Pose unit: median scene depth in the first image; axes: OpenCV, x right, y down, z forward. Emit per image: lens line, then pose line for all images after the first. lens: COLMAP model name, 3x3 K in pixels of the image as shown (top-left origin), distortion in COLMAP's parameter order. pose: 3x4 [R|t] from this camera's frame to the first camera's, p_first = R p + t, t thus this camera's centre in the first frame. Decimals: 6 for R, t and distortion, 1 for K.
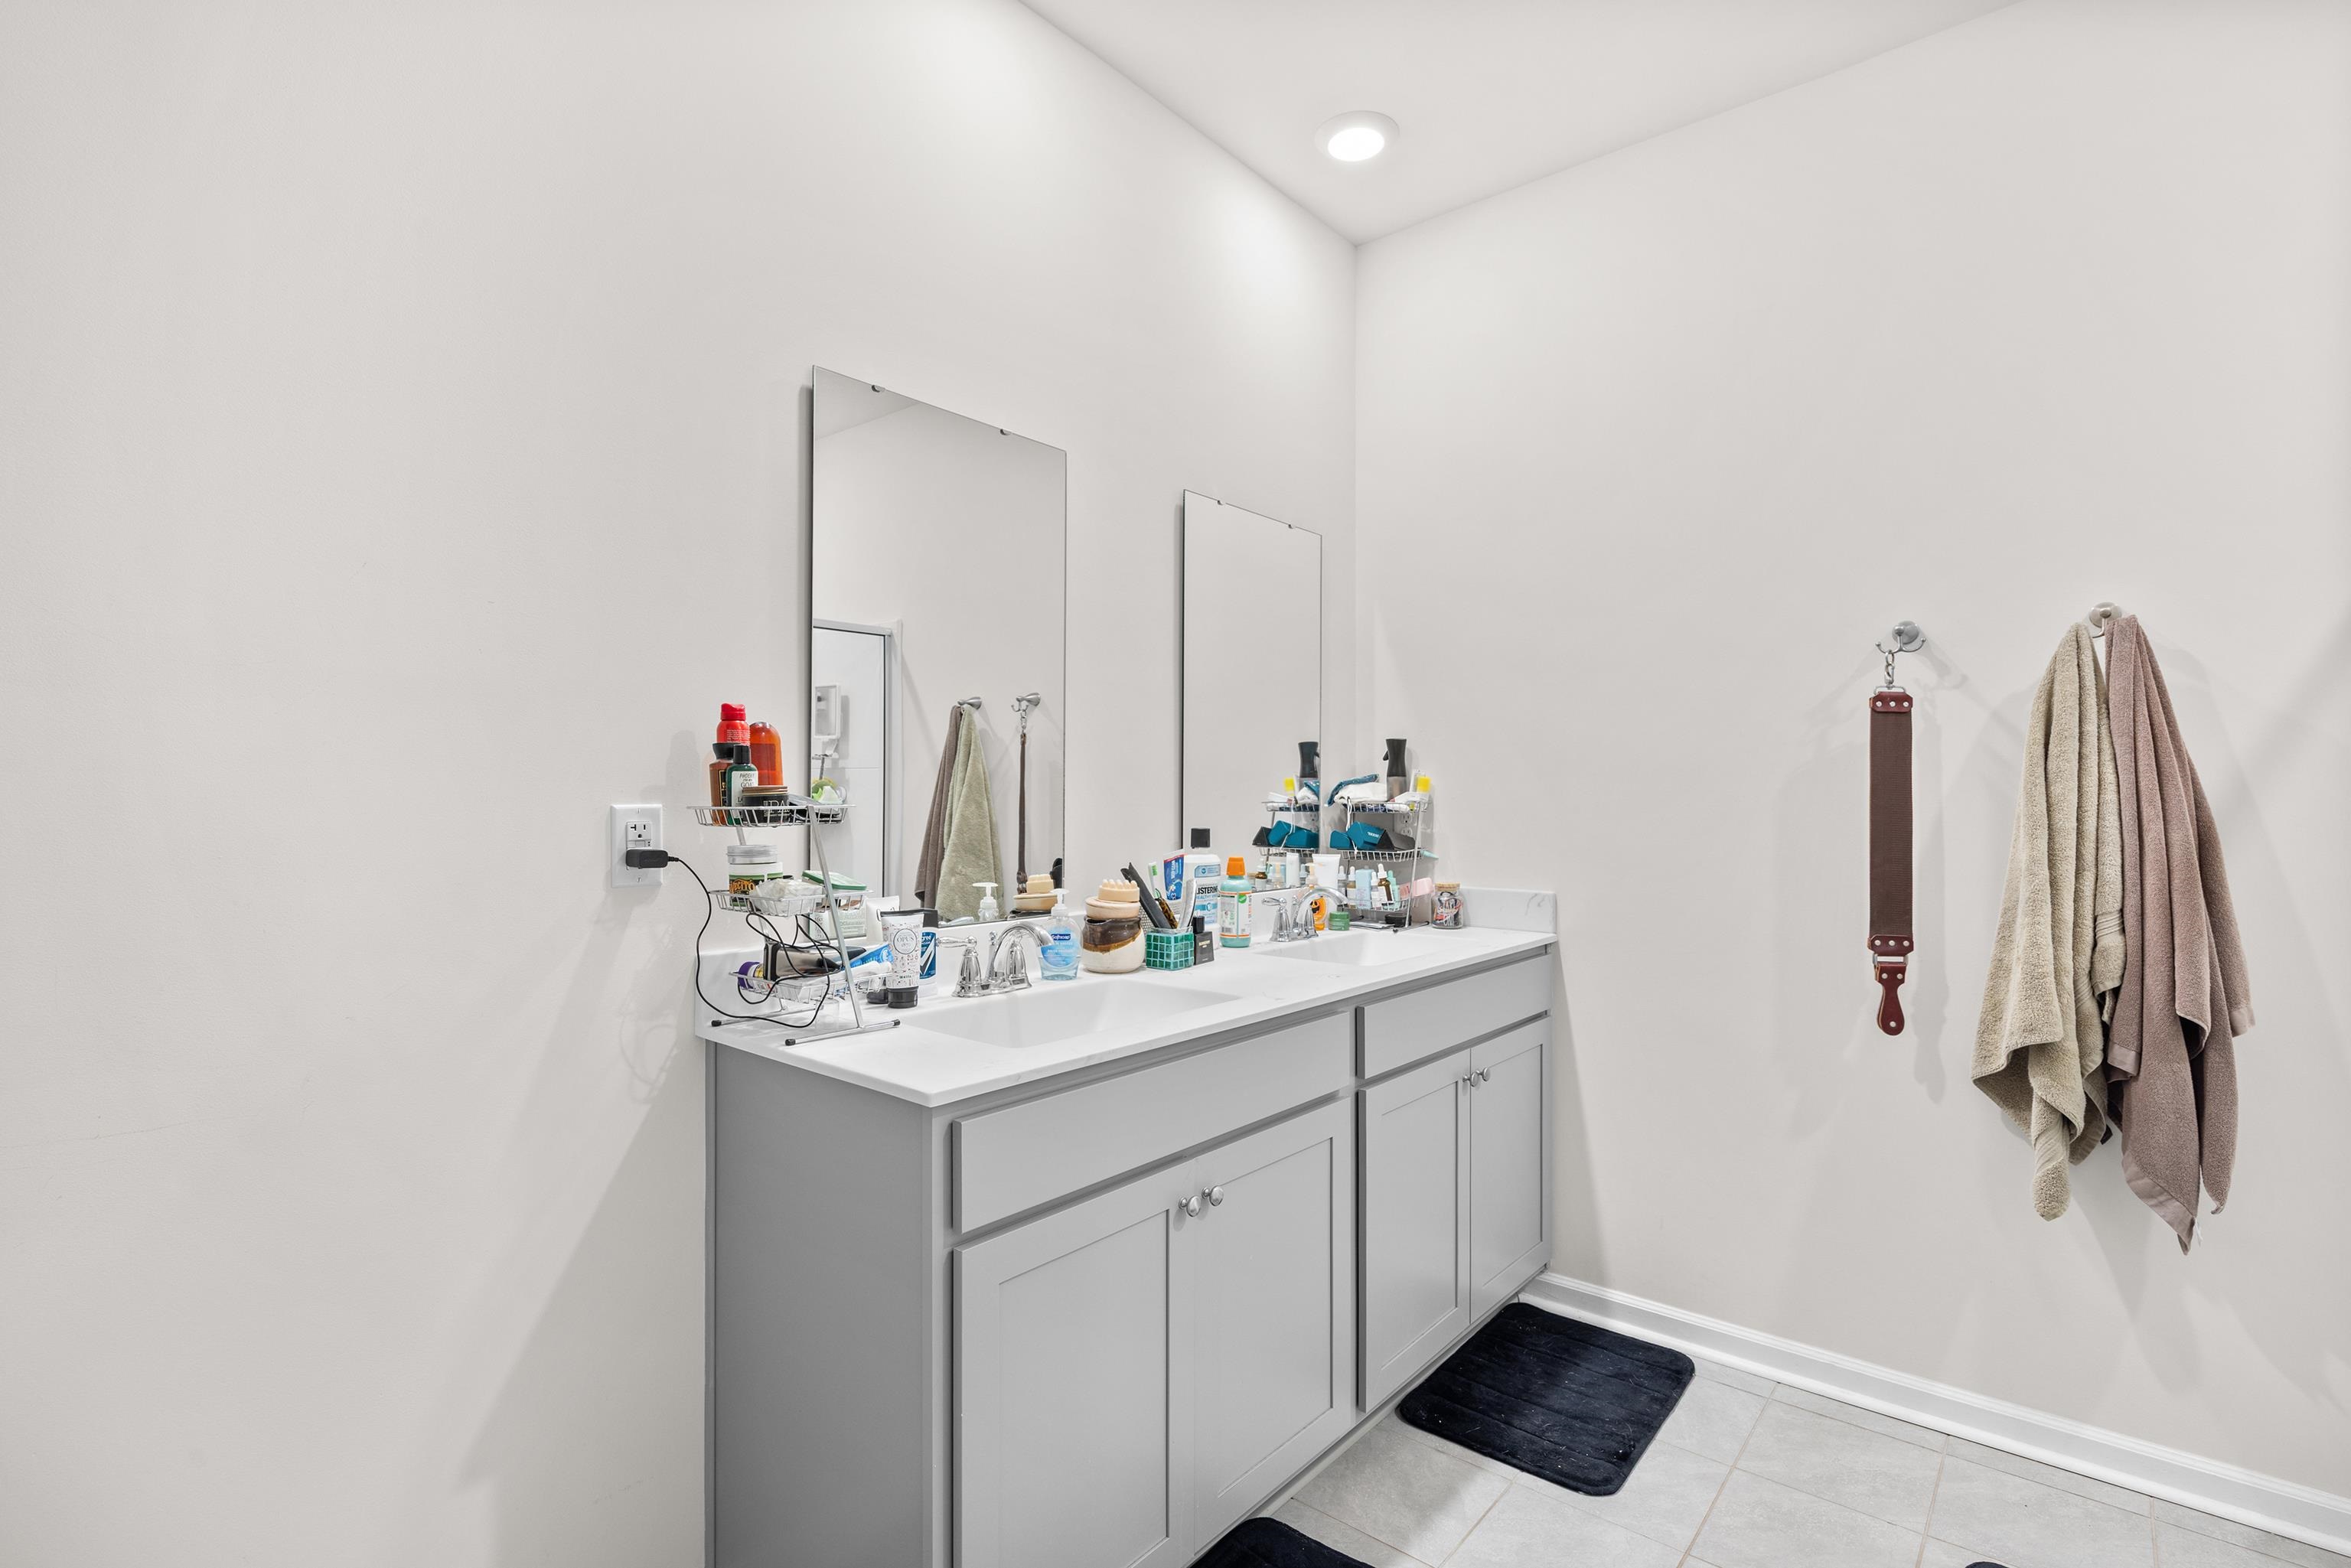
lens RADIAL K [[1106.0, 0, 1177.7], [0, 1106.0, 791.0], [0, 0, 1]] dist [-0.011268, 0.001303]
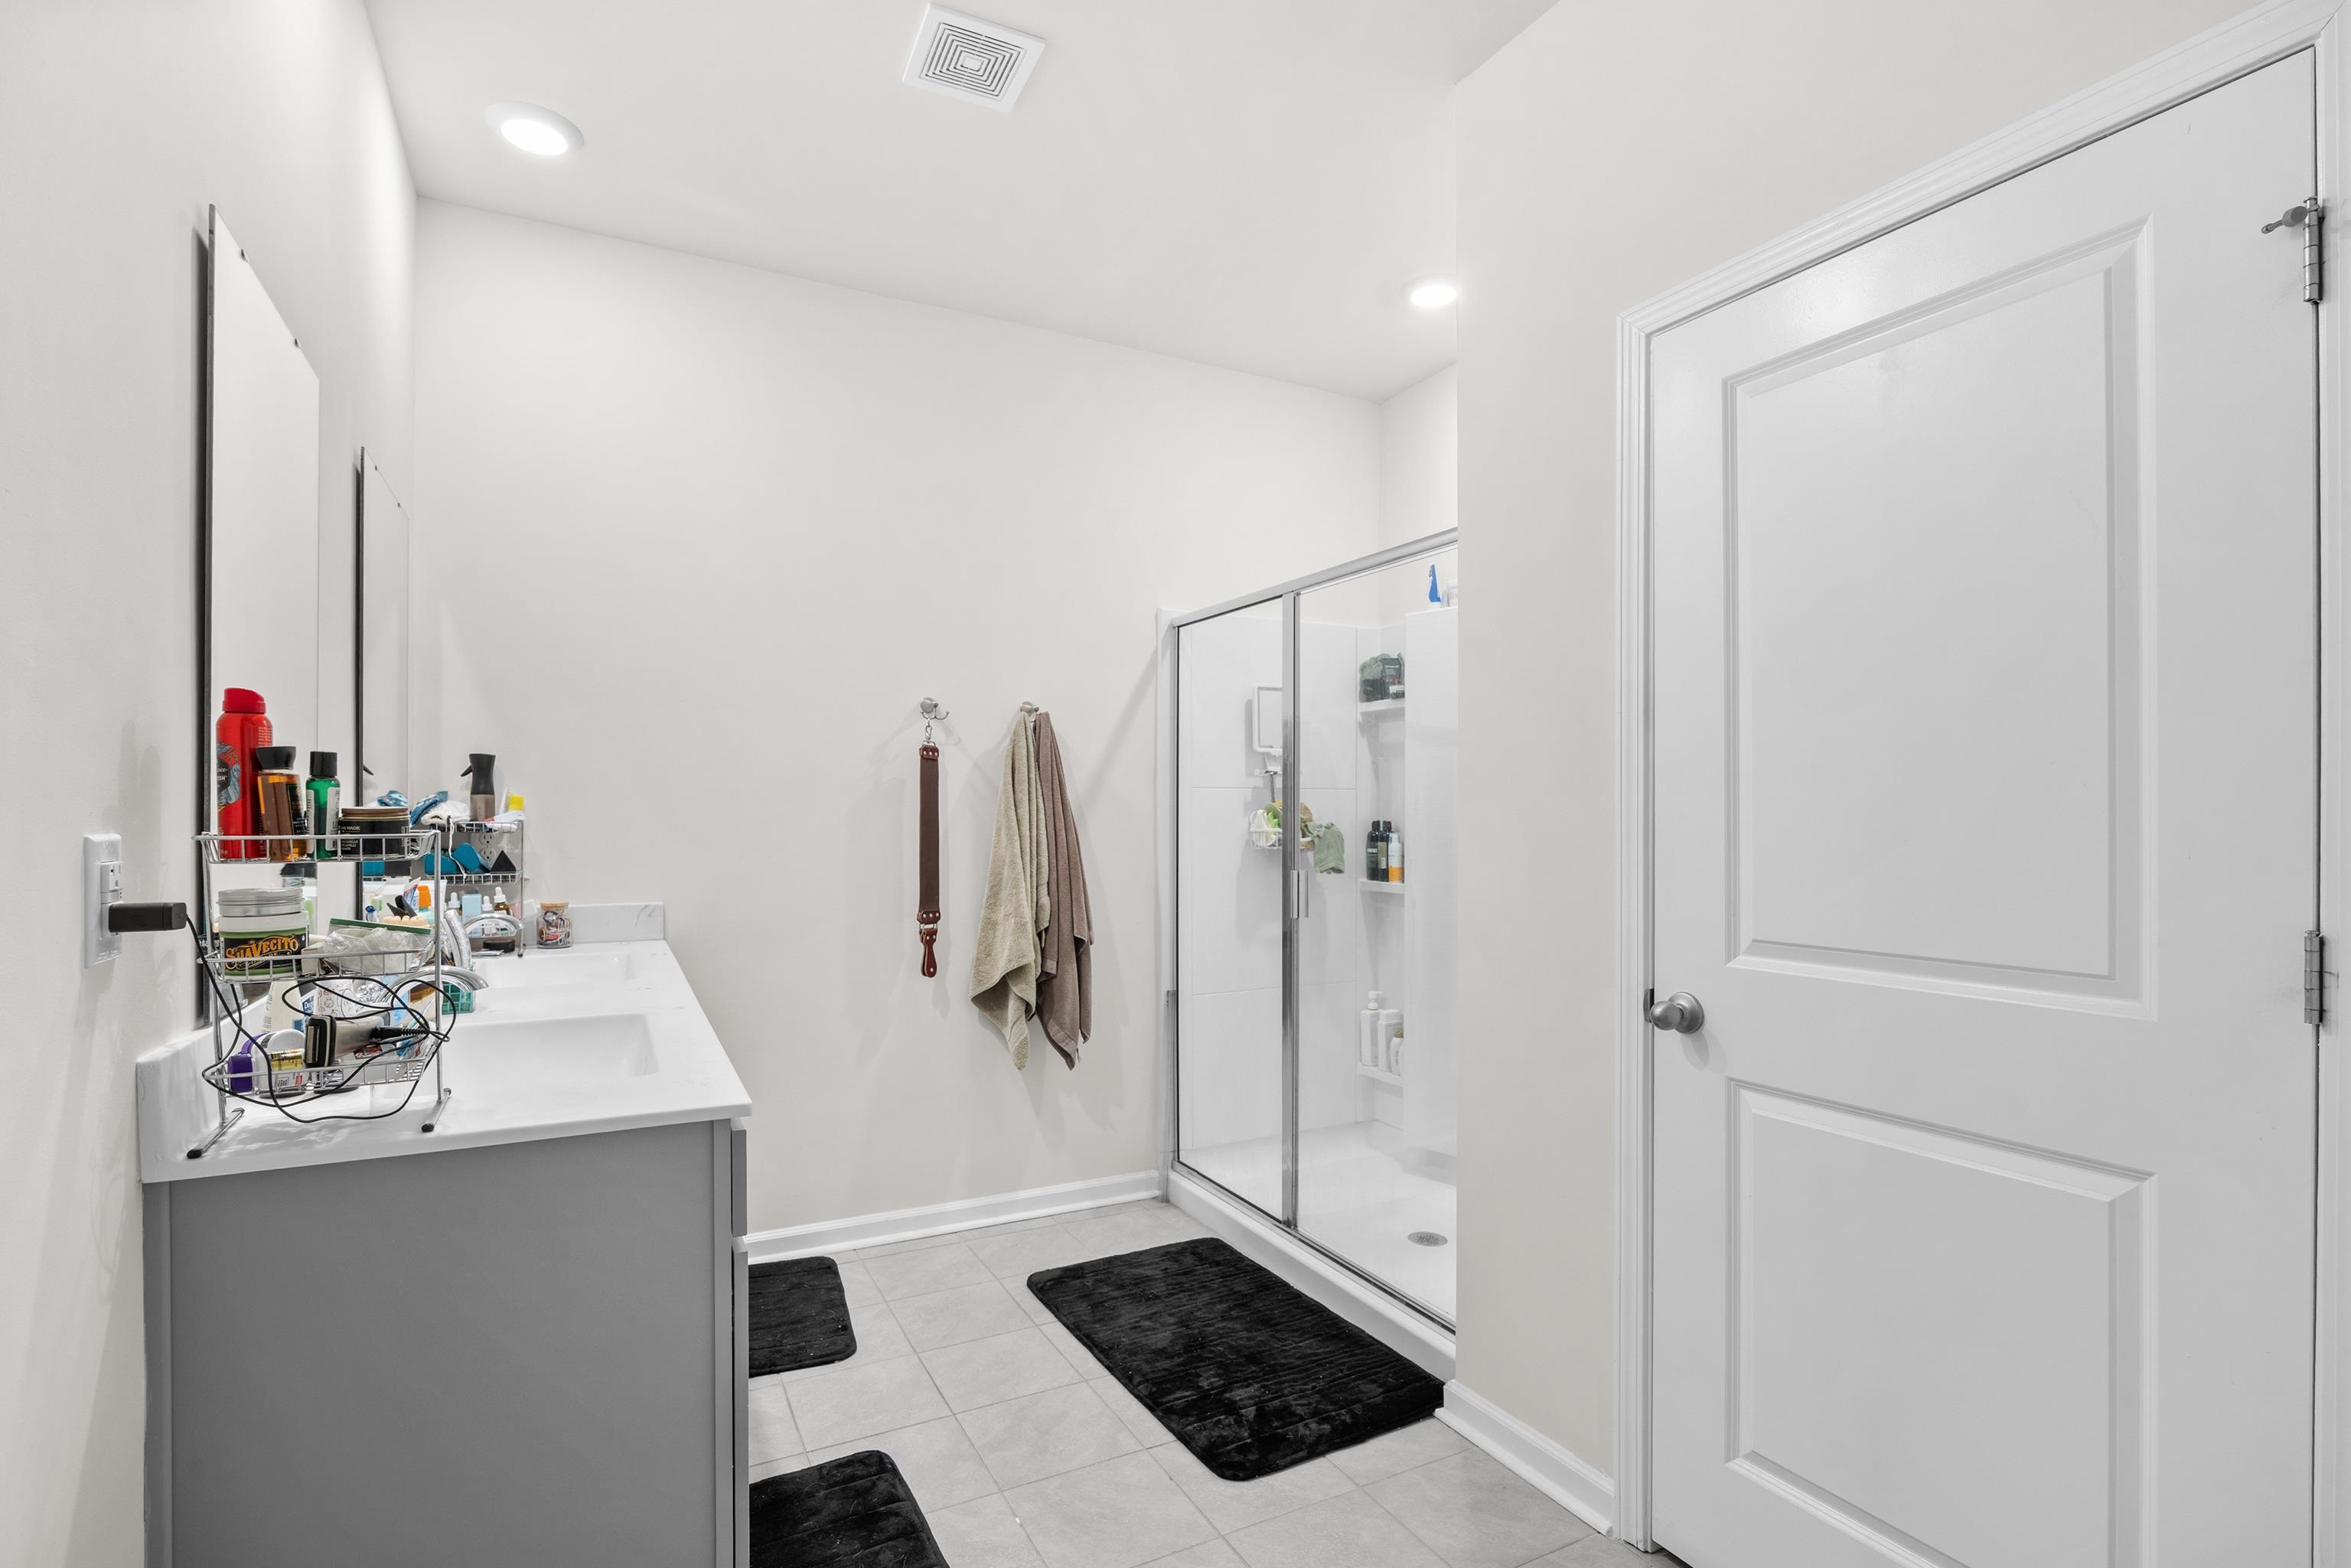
lens RADIAL K [[1106.0, 0, 1205.4], [0, 1106.0, 817.8], [0, 0, 1]] dist [-0.011268, 0.001303]
pose [[0.353408, -0.001801, 0.935468, -0.612550], [-0.009091, 0.999944, 0.005359, -0.004487], [-0.935425, -0.010399, 0.353372, 0.132544]]
